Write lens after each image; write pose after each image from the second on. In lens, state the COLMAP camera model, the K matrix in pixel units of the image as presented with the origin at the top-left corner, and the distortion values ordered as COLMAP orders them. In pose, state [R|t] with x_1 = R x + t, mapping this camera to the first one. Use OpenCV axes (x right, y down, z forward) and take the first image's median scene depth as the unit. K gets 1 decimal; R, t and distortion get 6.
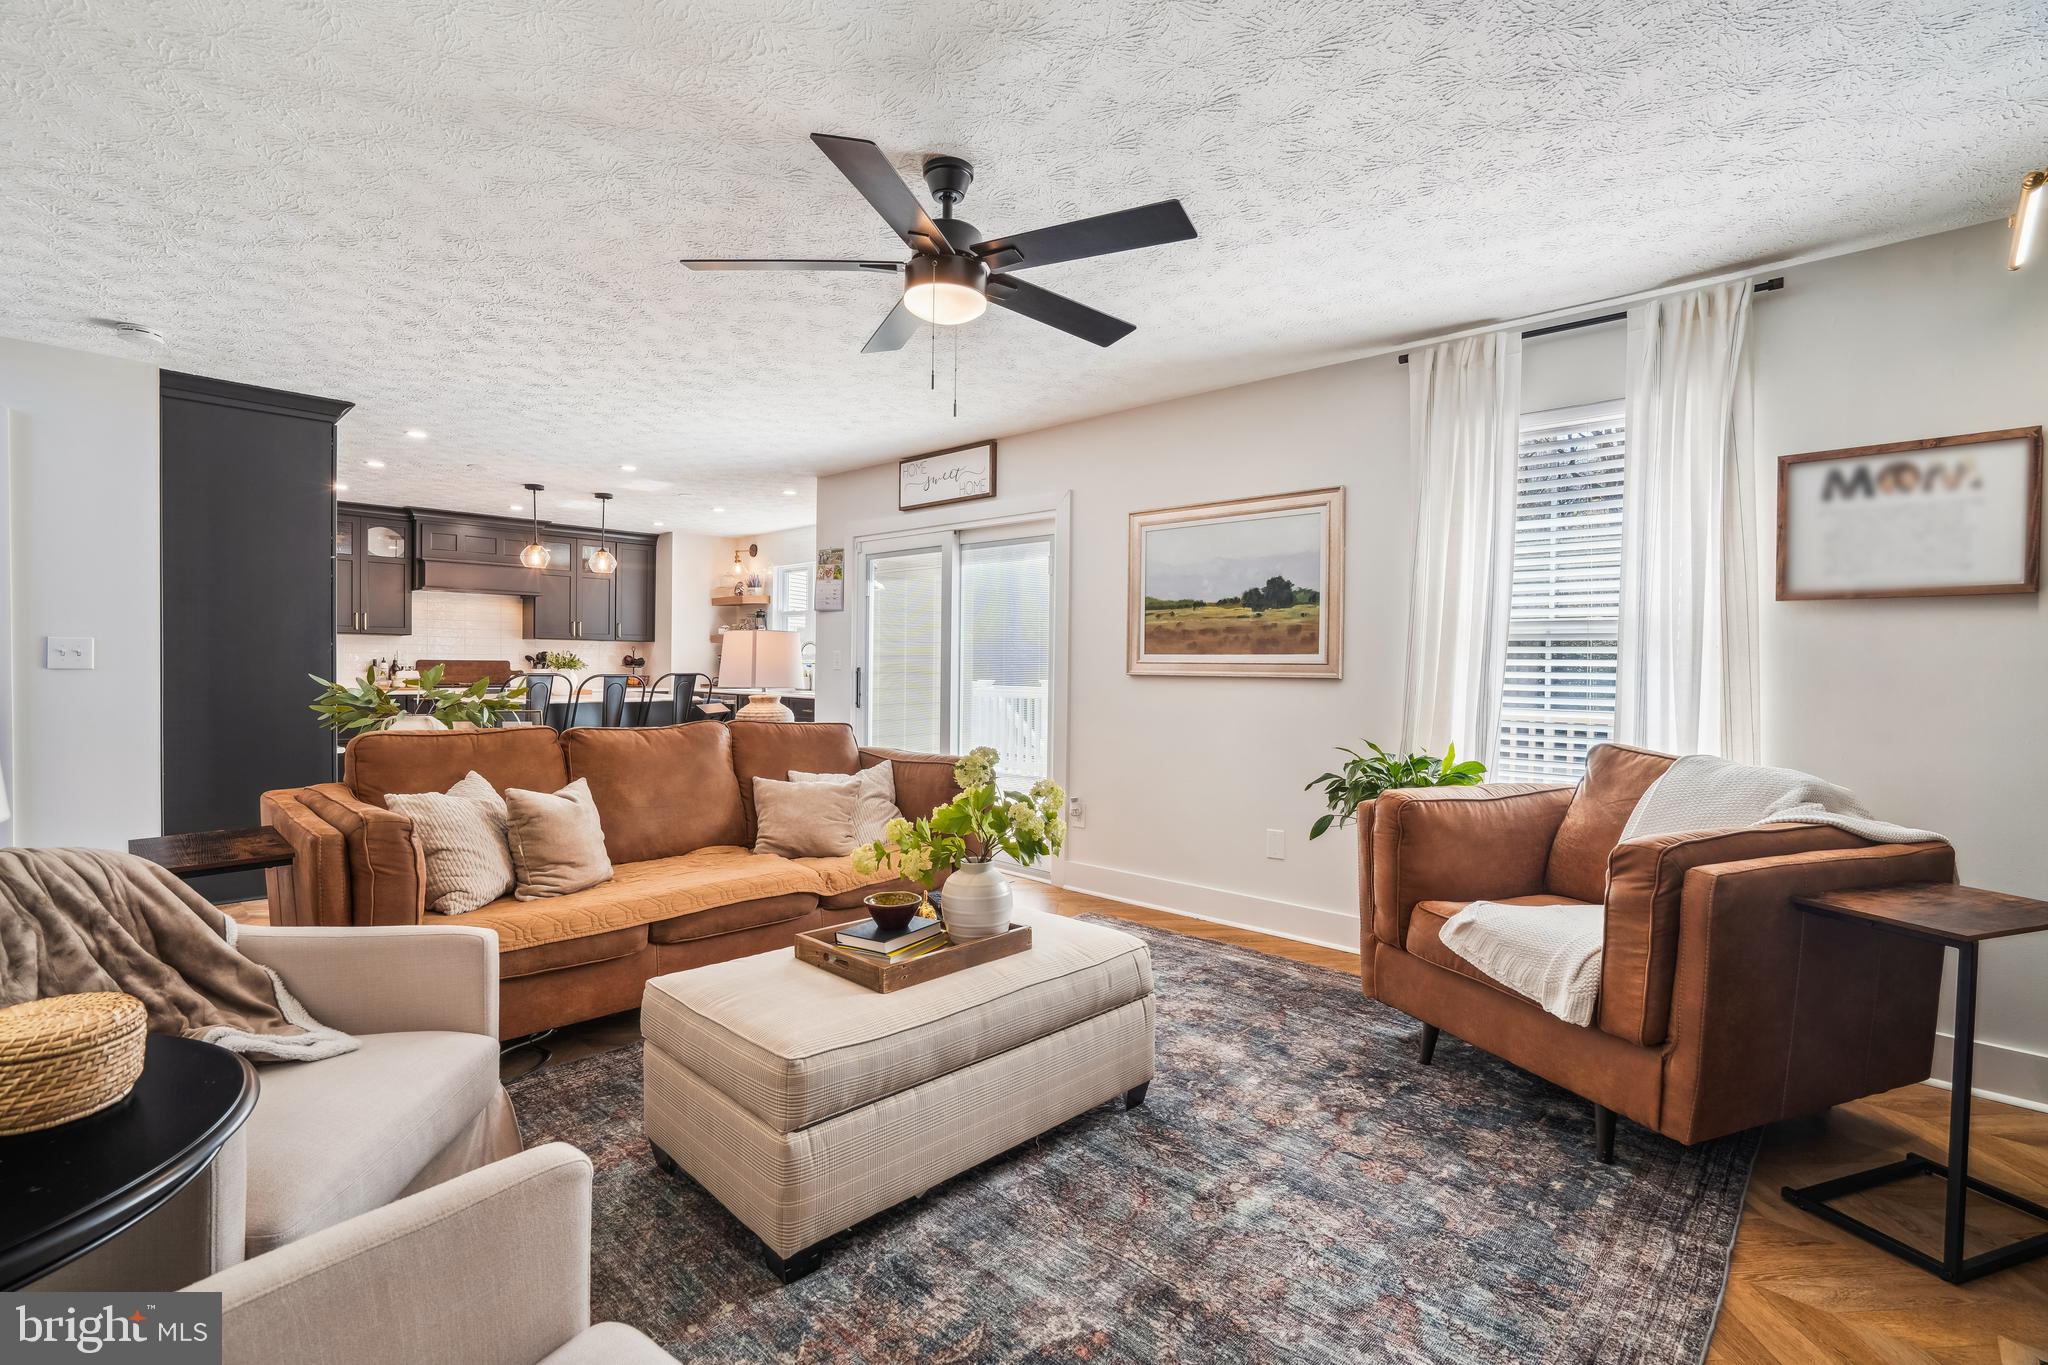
lens RADIAL K [[943.6, 0, 1037.9], [0, 943.6, 681.9], [0, 0, 1]] dist [-0.042300, 0.017520]
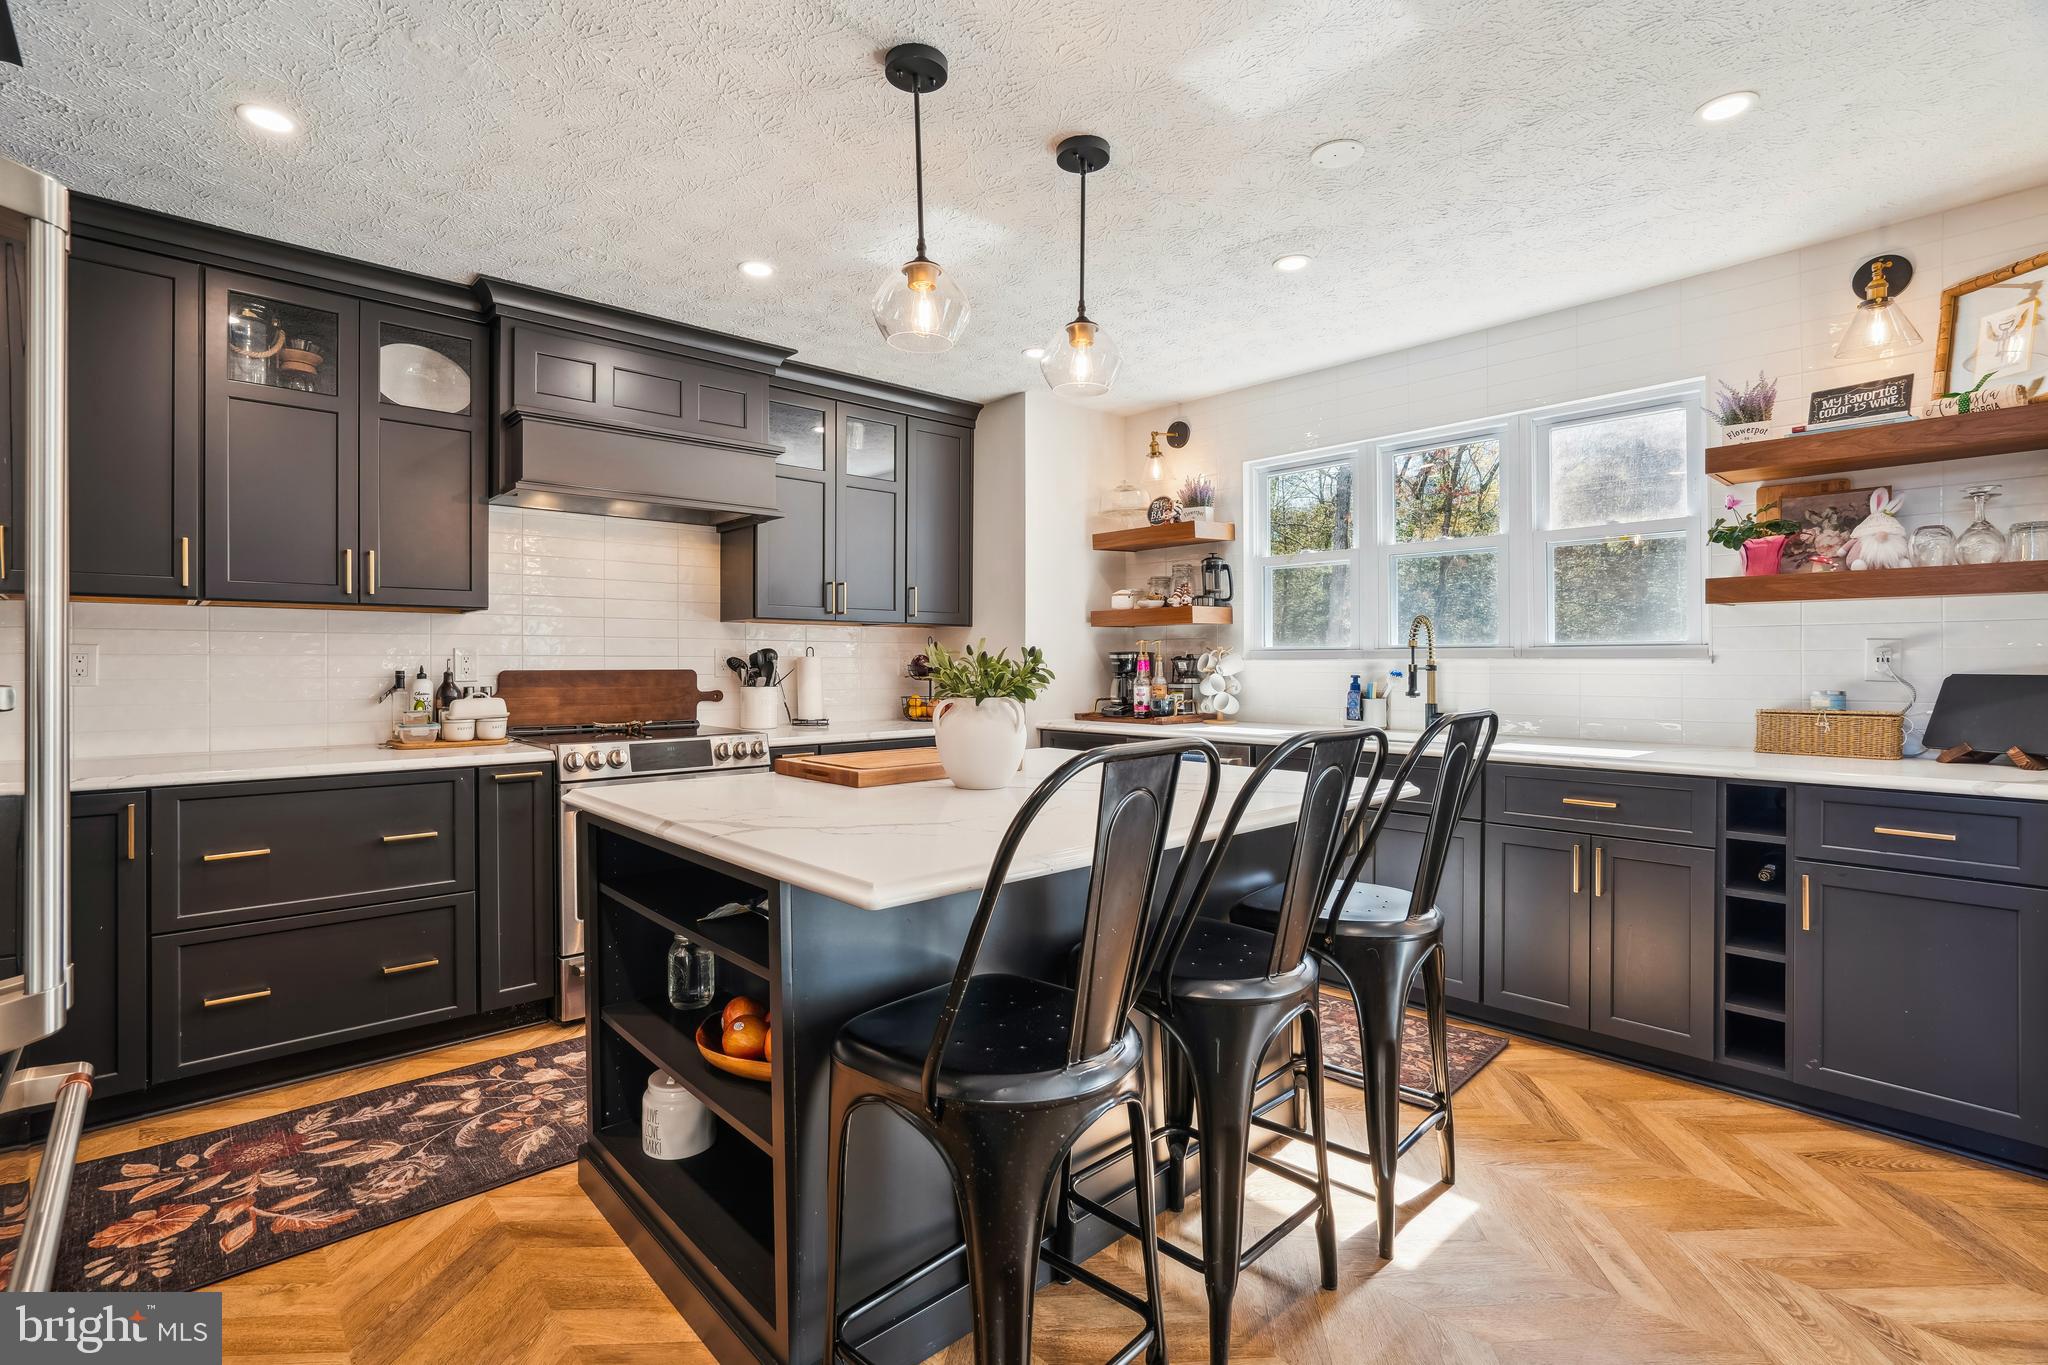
lens RADIAL K [[943.6, 0, 1036.3], [0, 943.6, 667.0], [0, 0, 1]] dist [-0.042300, 0.017520]
pose [[0.999088, -0.013620, -0.040461, -0.776873], [0.012992, 0.999792, -0.015740, -0.029787], [0.040667, 0.015200, 0.999057, 1.119645]]
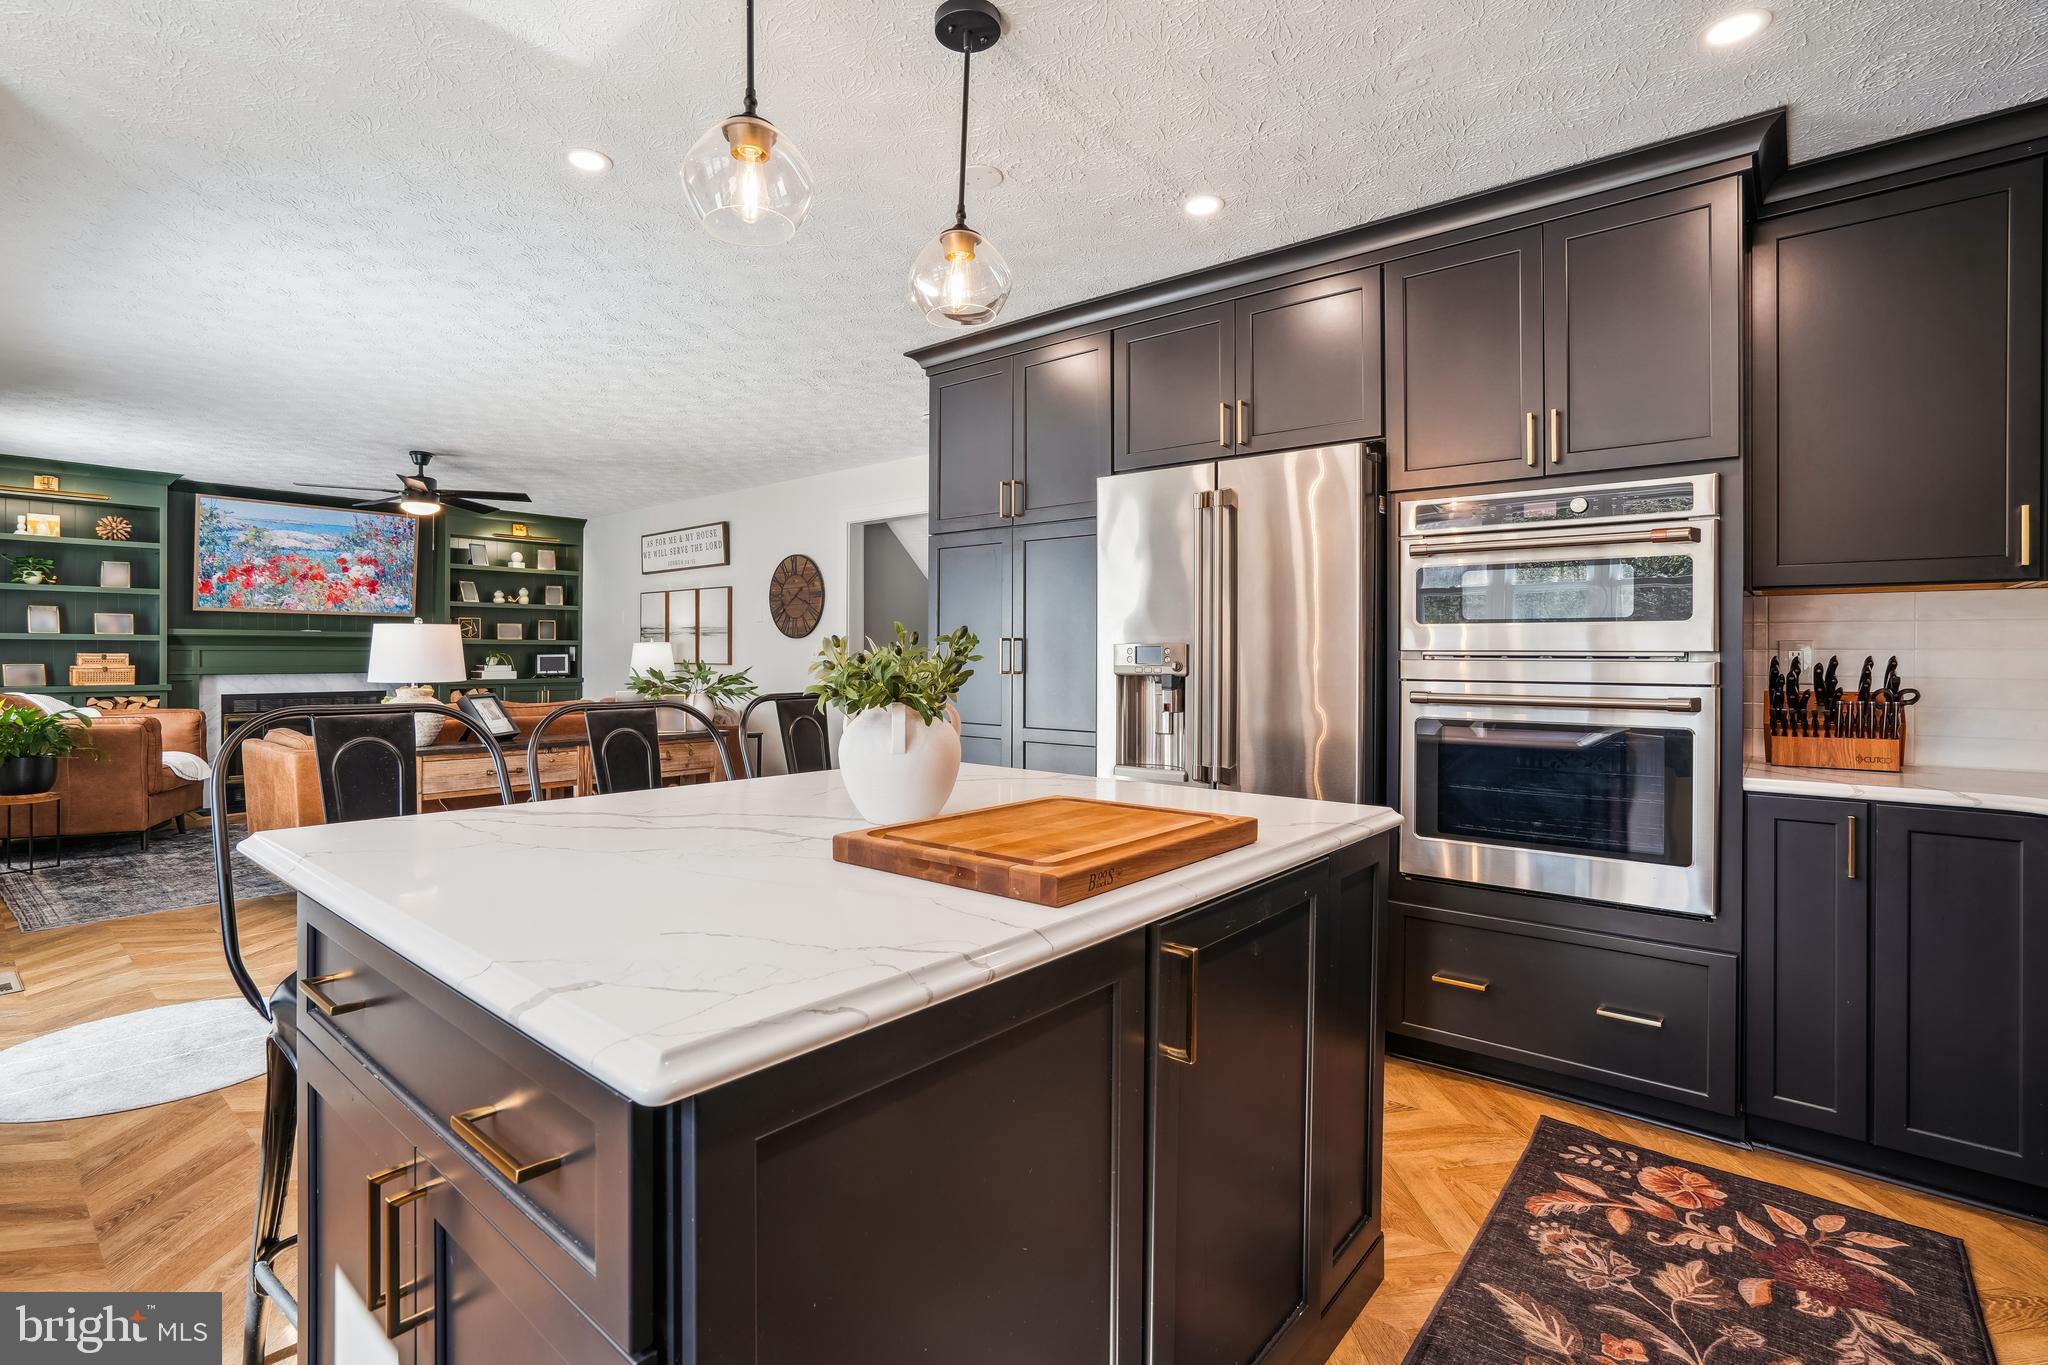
lens RADIAL K [[943.6, 0, 999.8], [0, 943.6, 650.1], [0, 0, 1]] dist [-0.042300, 0.017520]
pose [[-0.998530, -0.019861, -0.050434, -0.843151], [-0.020149, 0.999783, 0.005211, -0.043887], [0.050319, 0.006220, -0.998714, 1.965945]]
